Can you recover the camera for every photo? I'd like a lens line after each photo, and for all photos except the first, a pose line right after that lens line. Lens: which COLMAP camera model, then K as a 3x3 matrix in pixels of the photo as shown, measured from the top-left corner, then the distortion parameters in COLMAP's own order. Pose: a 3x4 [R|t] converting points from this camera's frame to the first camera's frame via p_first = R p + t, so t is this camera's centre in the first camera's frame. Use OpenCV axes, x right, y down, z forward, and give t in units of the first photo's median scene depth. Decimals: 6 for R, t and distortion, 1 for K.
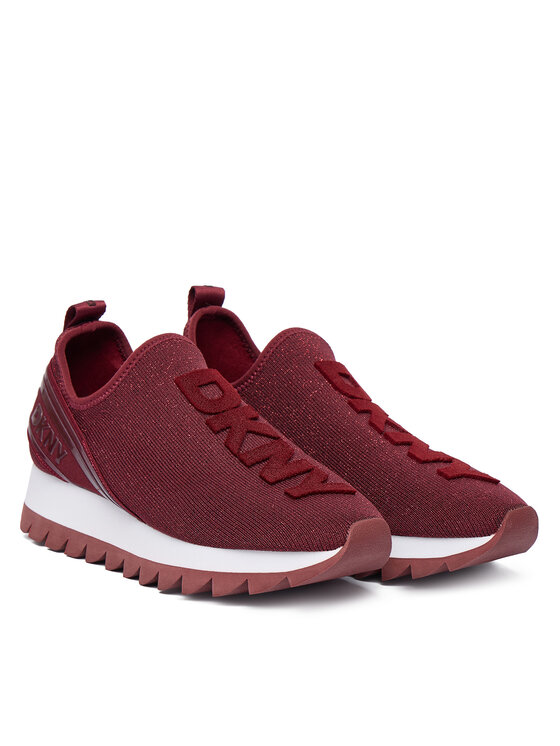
lens RADIAL K [[2193.9, 0, 280.3], [0, 2193.9, 372.7], [0, 0, 1]] dist [-0.199333, 0.000000]
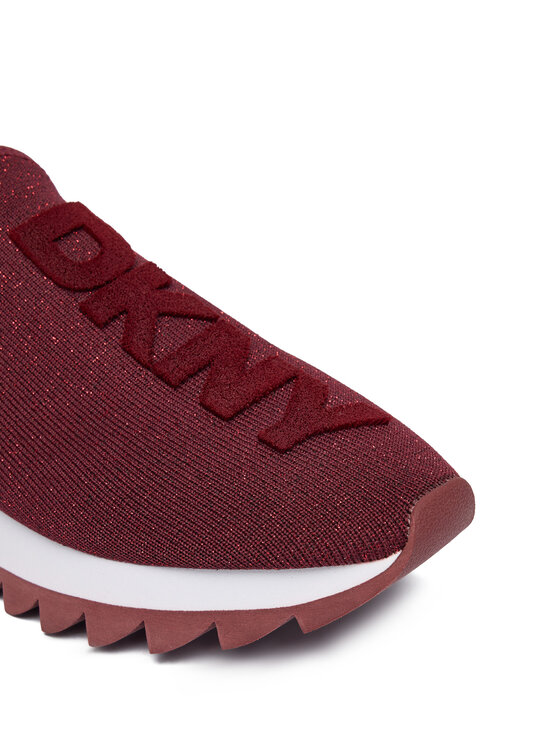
lens RADIAL K [[1186.2, 0, 278.6], [0, 1186.2, 372.3], [0, 0, 1]] dist [0.065978, 0.000000]
pose [[0.979745, -0.154819, 0.127006, -0.025769], [0.125472, 0.968921, 0.213188, -0.018915], [-0.156064, -0.192934, 0.968721, 0.709903]]
